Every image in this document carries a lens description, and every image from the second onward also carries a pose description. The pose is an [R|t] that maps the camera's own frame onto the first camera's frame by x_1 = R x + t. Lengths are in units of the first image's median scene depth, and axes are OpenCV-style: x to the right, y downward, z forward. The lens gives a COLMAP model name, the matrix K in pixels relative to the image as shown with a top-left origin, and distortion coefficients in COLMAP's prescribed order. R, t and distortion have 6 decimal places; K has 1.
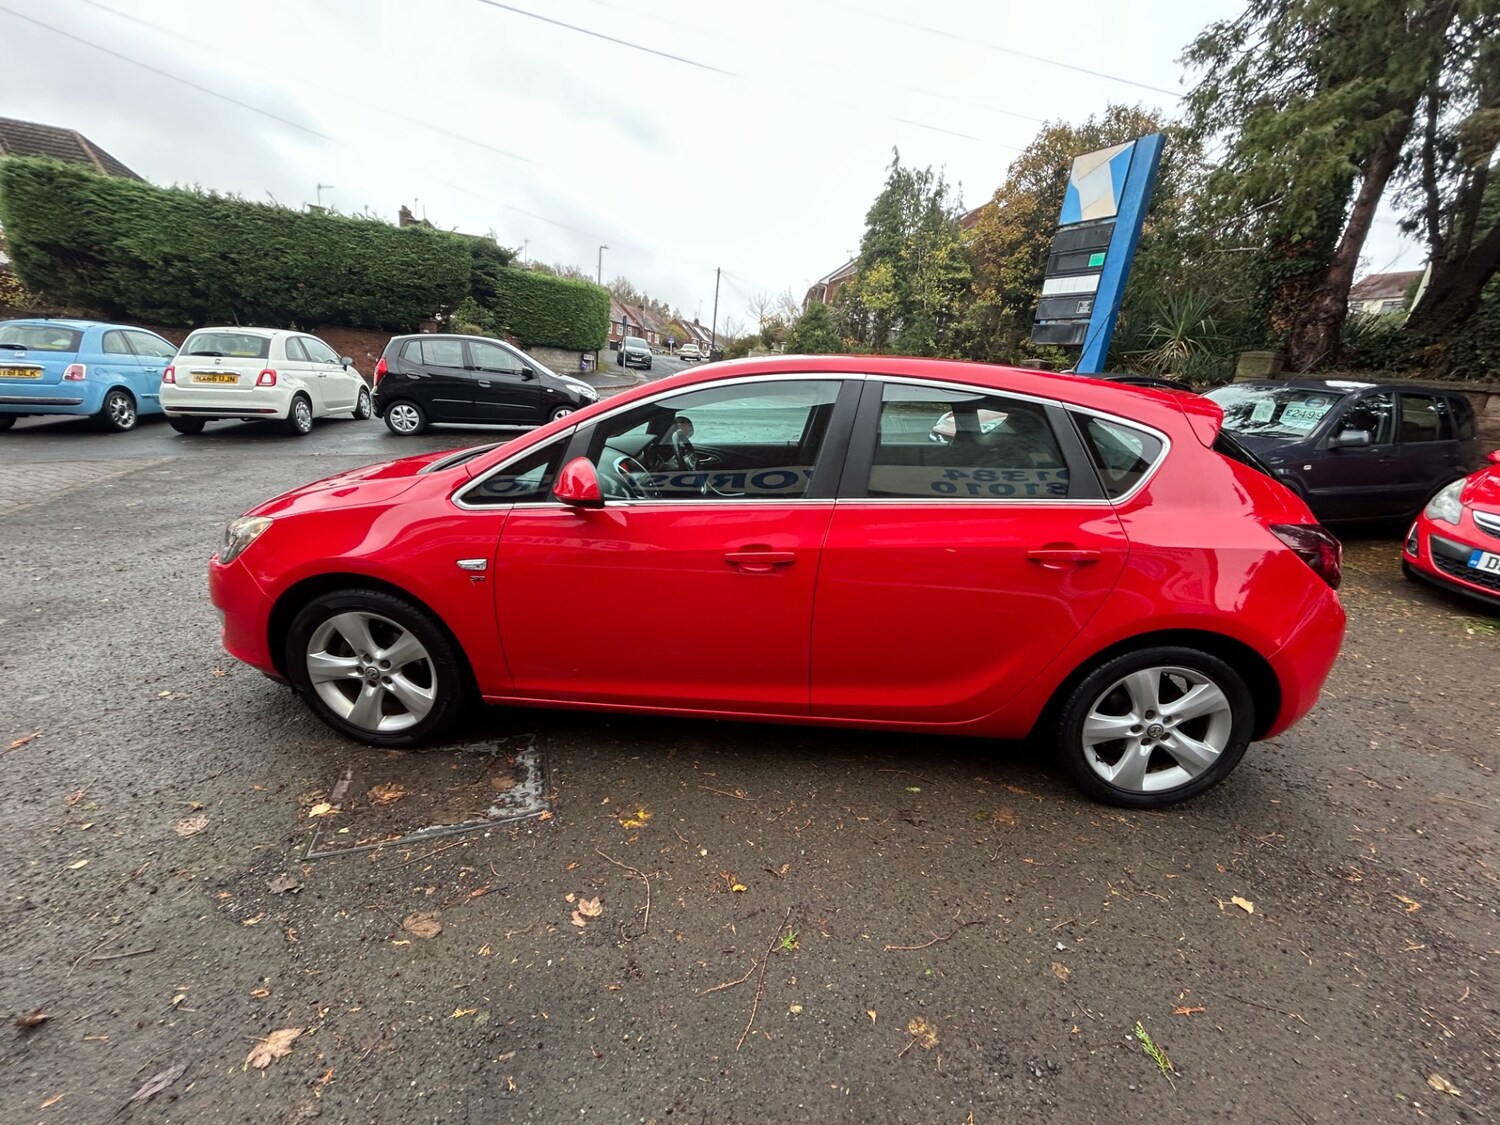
lens RADIAL K [[602.8, 0, 749.2], [0, 602.8, 556.2], [0, 0, 1]] dist [0.001140, -0.000799]
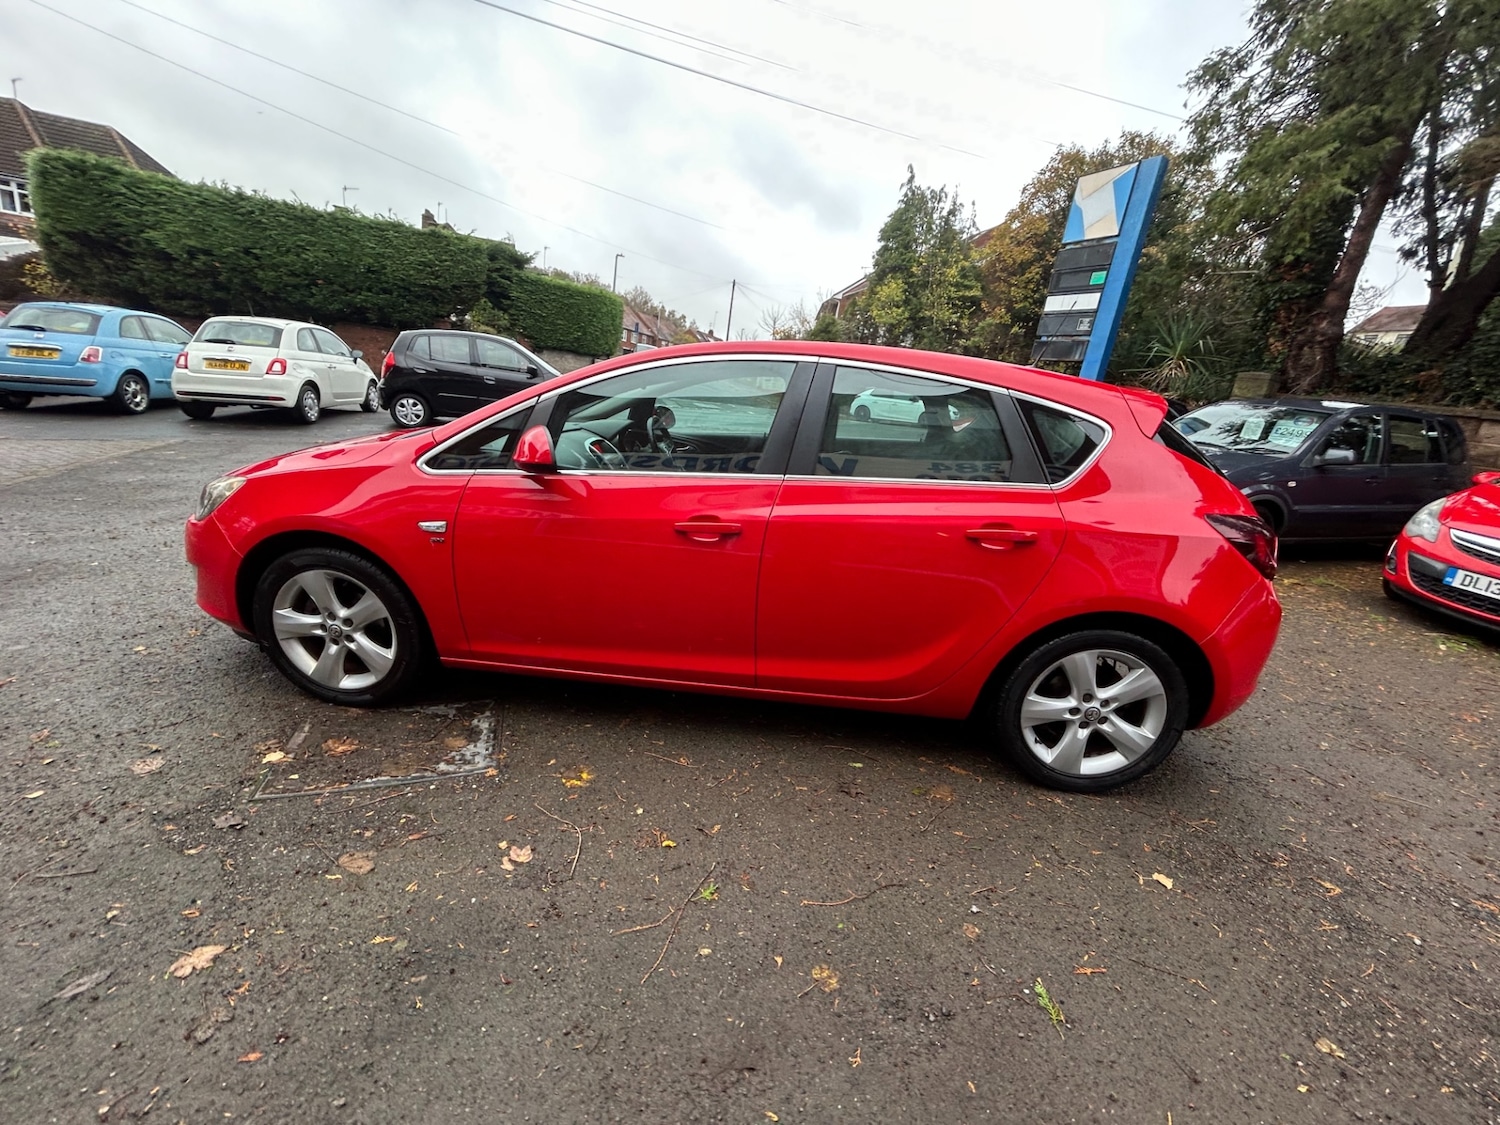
lens RADIAL K [[602.8, 0, 749.8], [0, 602.8, 555.9], [0, 0, 1]] dist [0.001140, -0.000799]
pose [[0.999293, 0.036110, -0.010478, 0.020677], [-0.036304, 0.999161, -0.018935, 0.013609], [0.009786, 0.019302, 0.999766, -0.006263]]
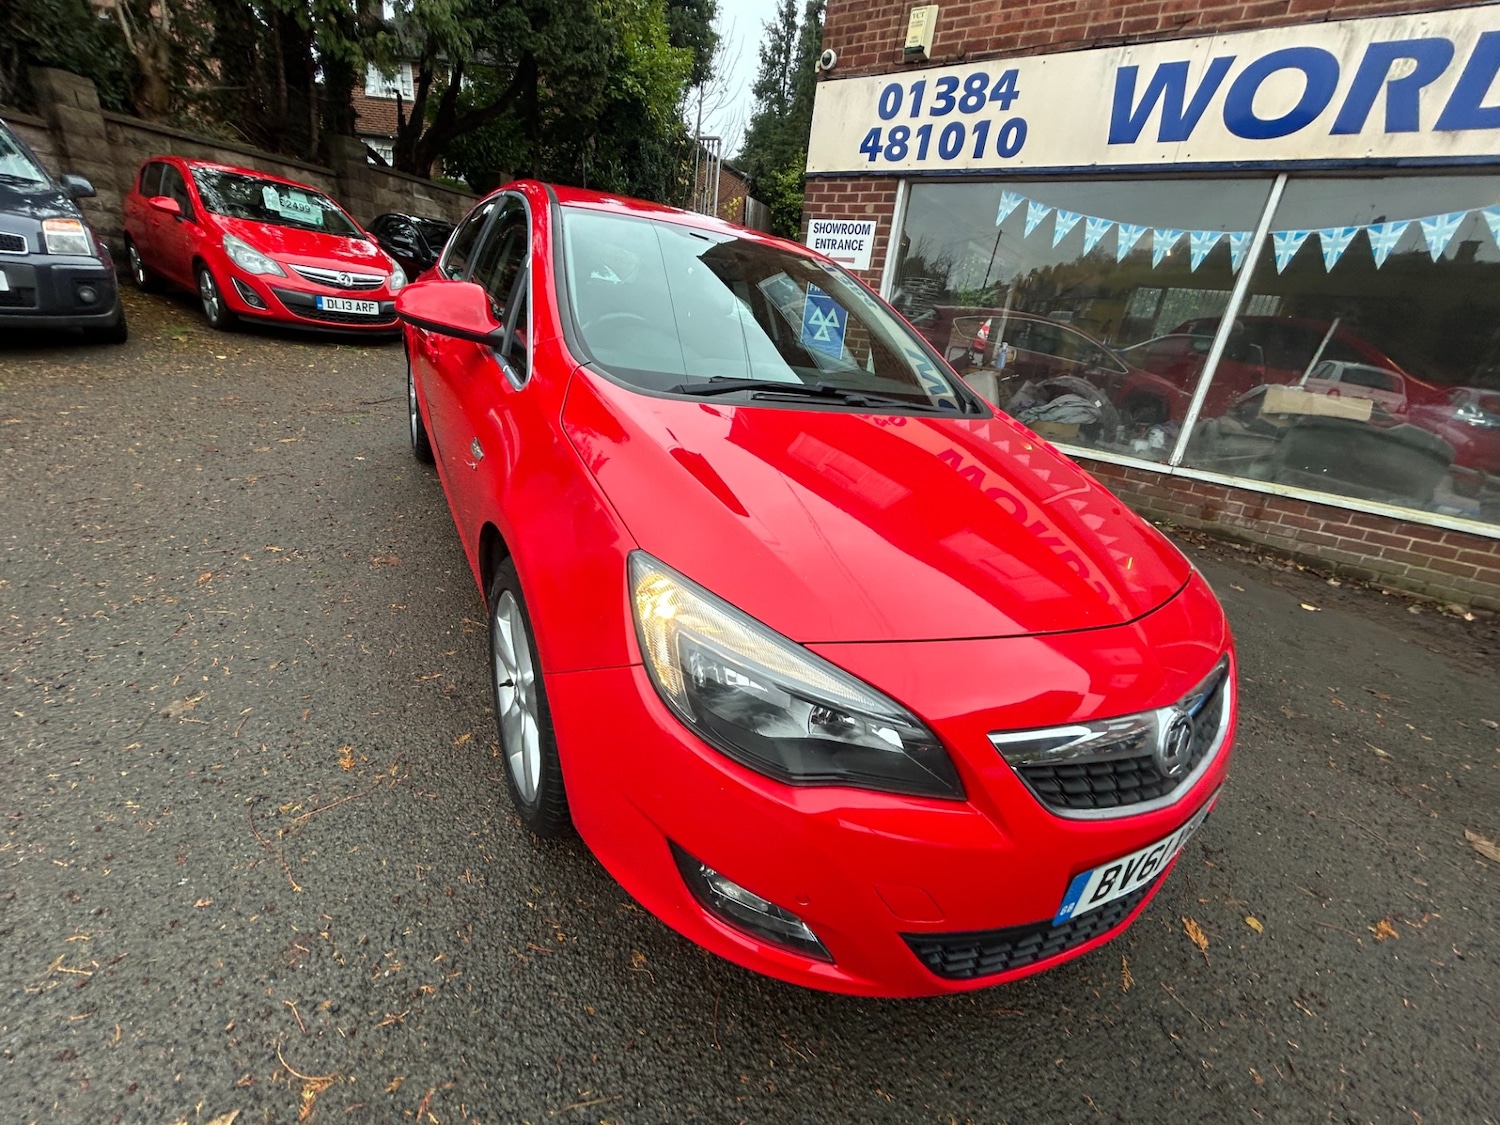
lens RADIAL K [[602.8, 0, 756.1], [0, 602.8, 561.1], [0, 0, 1]] dist [0.001140, -0.000799]
pose [[-0.556358, -0.470947, 0.684598, -0.246640], [0.063940, 0.797175, 0.600353, -0.122214], [-0.828479, 0.377785, -0.413403, 0.406737]]
